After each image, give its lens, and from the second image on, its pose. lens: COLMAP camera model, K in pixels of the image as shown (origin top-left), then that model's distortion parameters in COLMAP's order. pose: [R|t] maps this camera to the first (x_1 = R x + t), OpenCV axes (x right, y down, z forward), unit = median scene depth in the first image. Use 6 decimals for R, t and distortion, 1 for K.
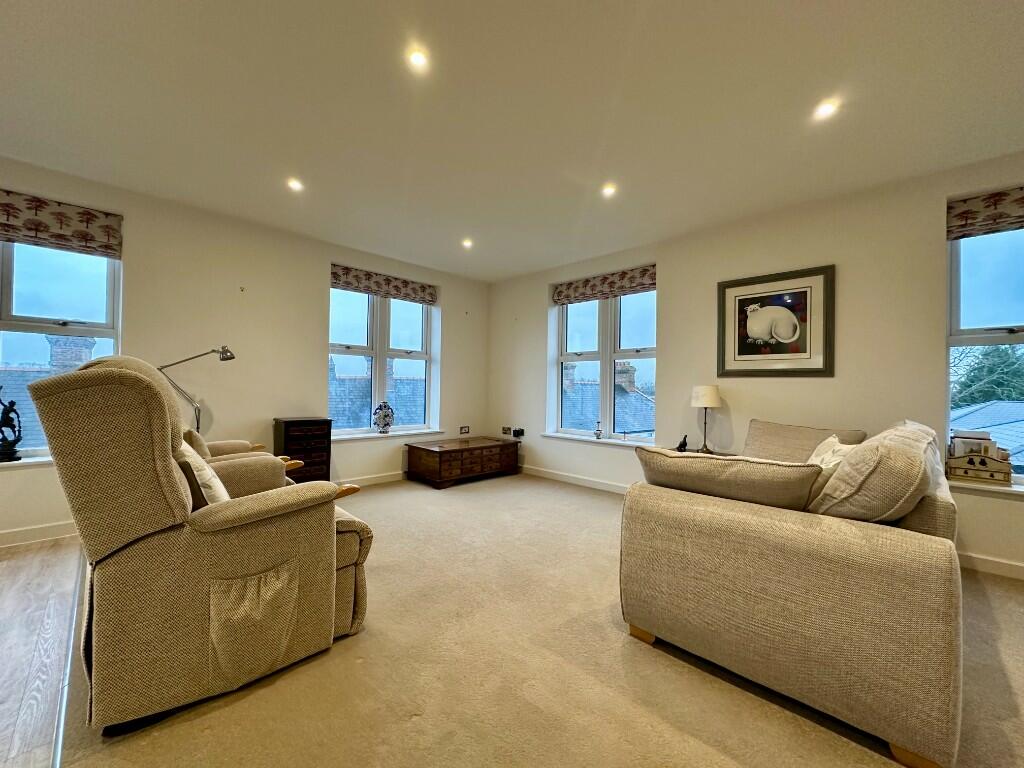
lens RADIAL K [[408.1, 0, 512.0], [0, 408.1, 384.0], [0, 0, 1]] dist [-0.000496, 0.000107]
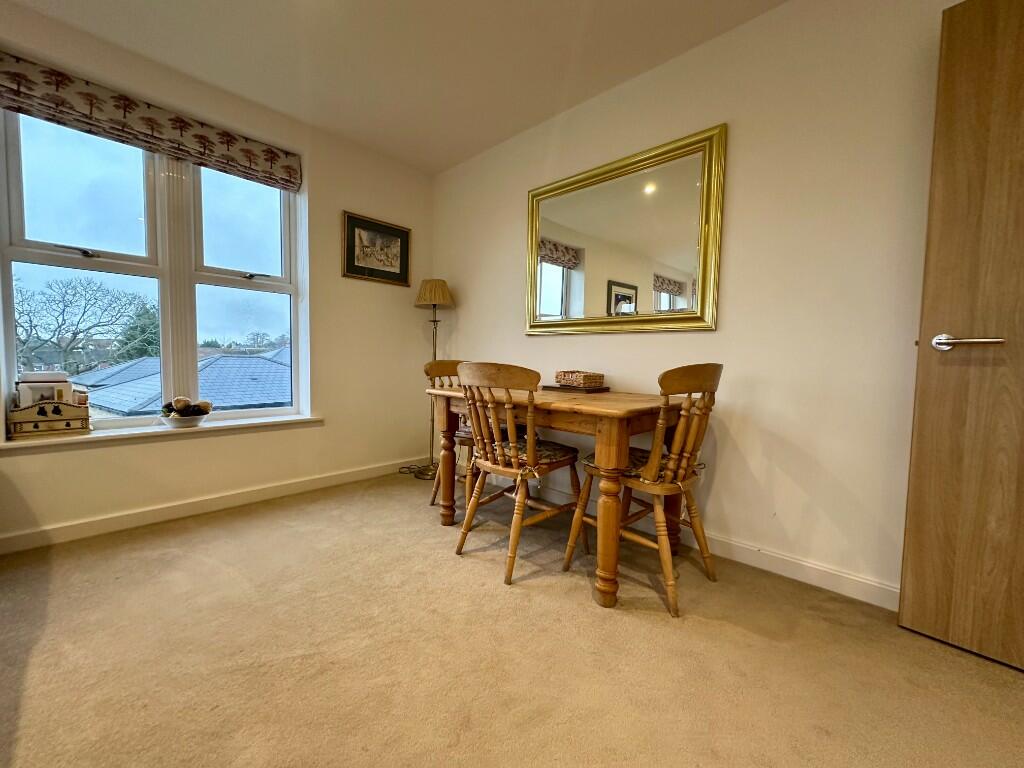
lens RADIAL K [[408.1, 0, 512.0], [0, 408.1, 384.0], [0, 0, 1]] dist [-0.000496, 0.000107]
pose [[-0.024289, -0.074054, 0.996958, 0.326480], [-0.029303, 0.996877, 0.073334, 0.053766], [-0.999275, -0.027432, -0.026383, 0.120270]]
